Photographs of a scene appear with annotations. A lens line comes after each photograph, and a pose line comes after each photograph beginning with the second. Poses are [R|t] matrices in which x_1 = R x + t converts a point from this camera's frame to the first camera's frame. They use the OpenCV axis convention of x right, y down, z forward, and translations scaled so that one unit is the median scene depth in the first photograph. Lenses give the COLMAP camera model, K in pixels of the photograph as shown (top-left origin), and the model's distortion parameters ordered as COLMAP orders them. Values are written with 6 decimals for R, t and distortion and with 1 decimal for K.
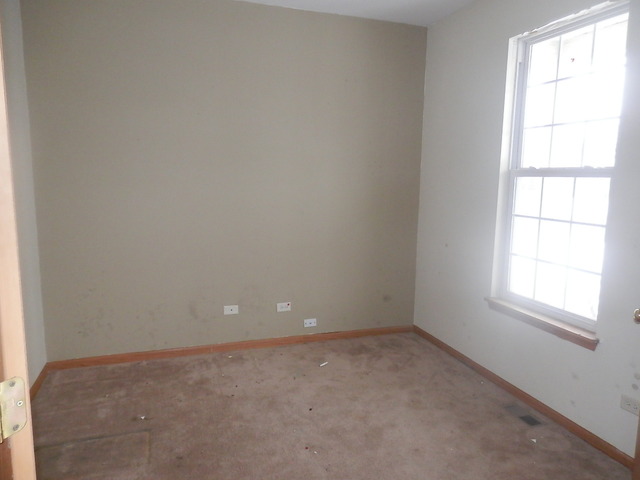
lens RADIAL K [[472.4, 0, 319.4], [0, 472.4, 241.8], [0, 0, 1]] dist [0.009309, 0.004096]
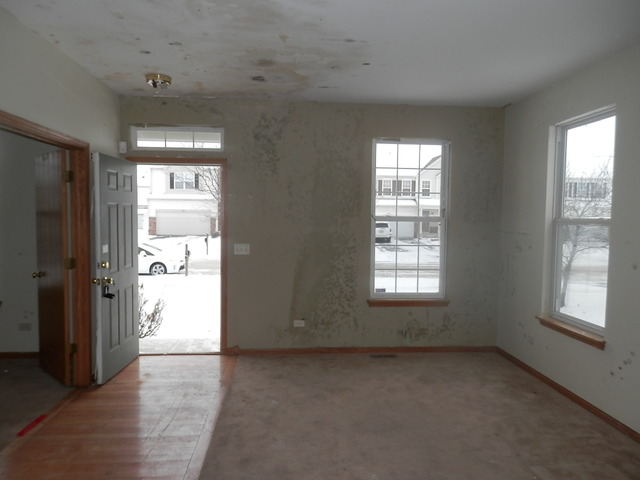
lens RADIAL K [[472.4, 0, 320.1], [0, 472.4, 240.1], [0, 0, 1]] dist [0.009309, 0.004096]
pose [[0.964034, -0.009771, -0.265599, 0.121721], [-0.018818, 0.994307, -0.104880, 0.056803], [0.265112, 0.106106, 0.958362, -0.460580]]
